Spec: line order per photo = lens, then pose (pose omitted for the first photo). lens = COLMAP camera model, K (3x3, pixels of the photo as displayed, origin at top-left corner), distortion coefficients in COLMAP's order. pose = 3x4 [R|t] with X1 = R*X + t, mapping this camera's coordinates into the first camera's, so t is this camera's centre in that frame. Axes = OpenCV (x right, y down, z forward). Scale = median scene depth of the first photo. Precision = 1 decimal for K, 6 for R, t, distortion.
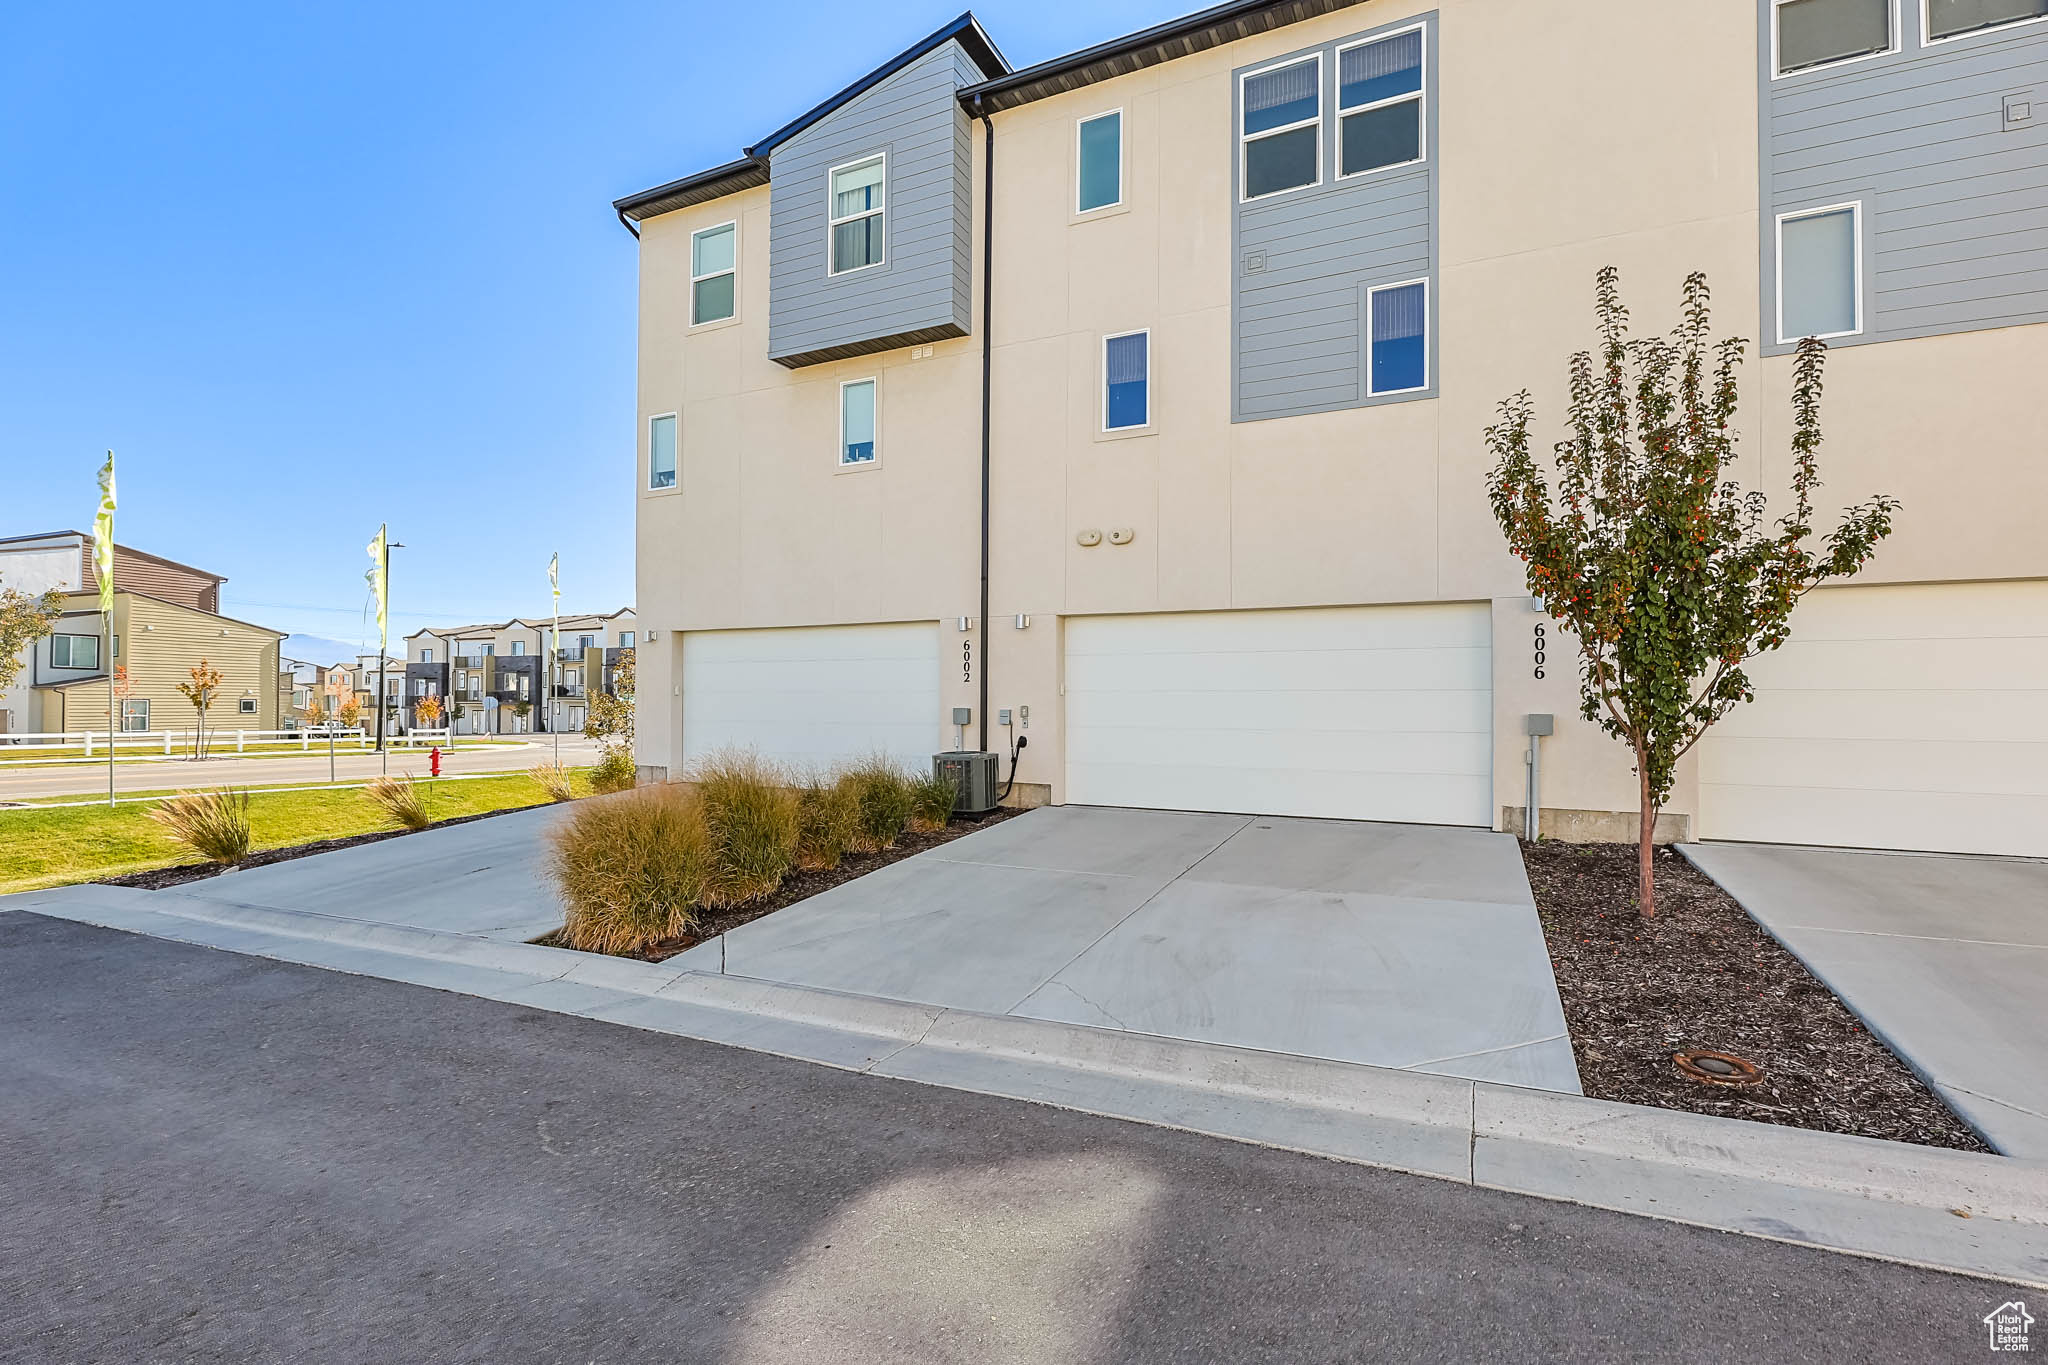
lens RADIAL K [[879.6, 0, 1027.2], [0, 879.6, 684.9], [0, 0, 1]] dist [-0.001467, -0.000279]
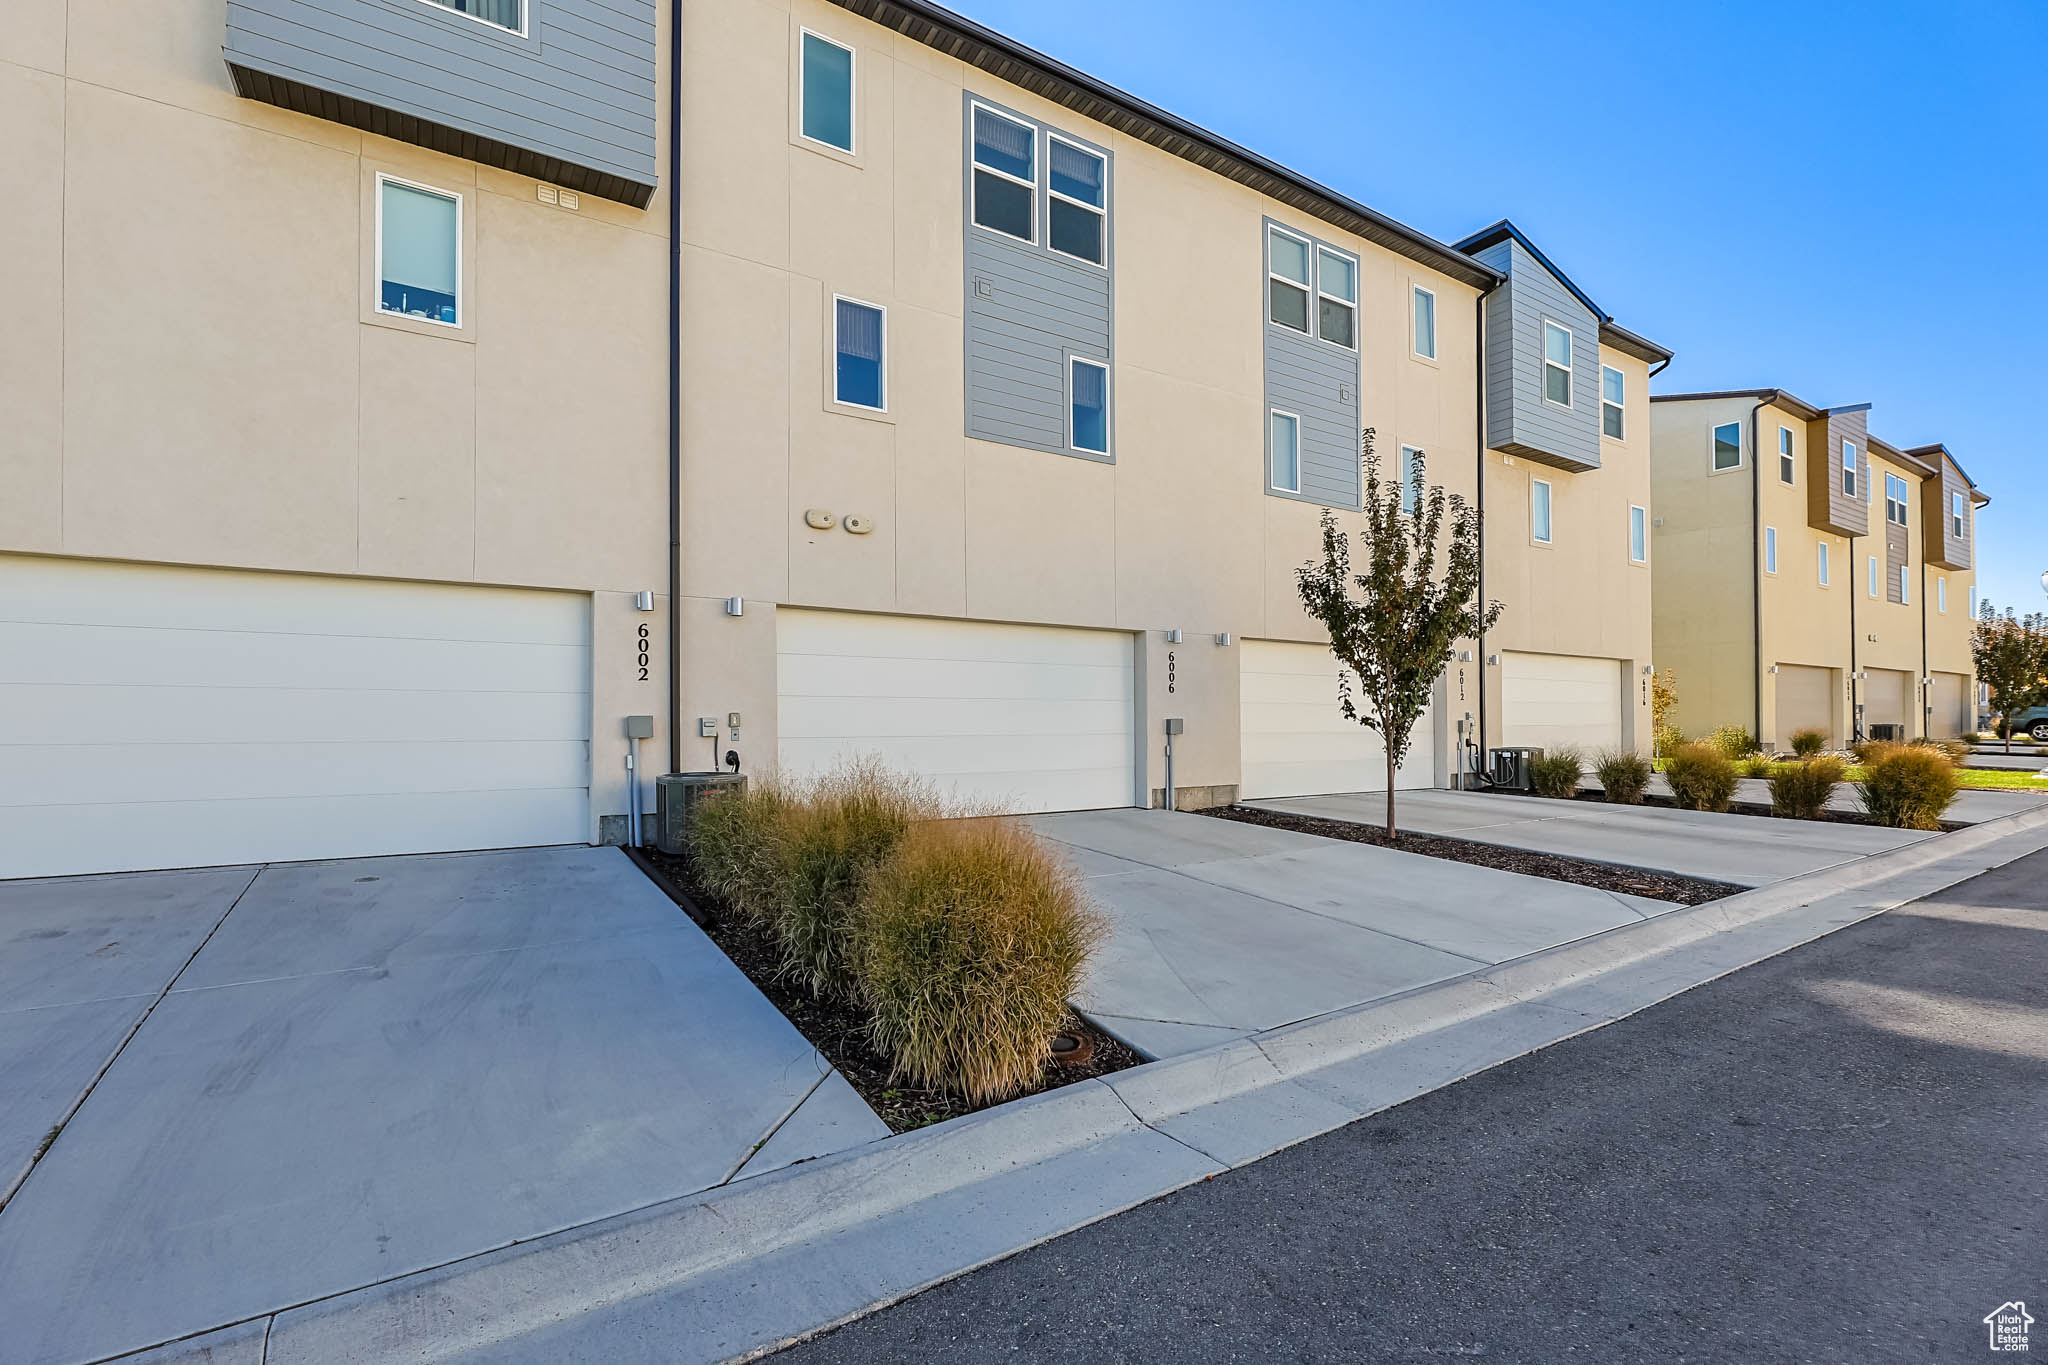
lens RADIAL K [[875.8, 0, 1024.8], [0, 875.8, 707.7], [0, 0, 1]] dist [-0.000692, -0.000048]
pose [[0.555820, 0.010387, 0.831237, -0.588077], [-0.011423, 0.999923, -0.004857, 0.022533], [-0.831224, -0.006795, 0.555896, 0.387495]]
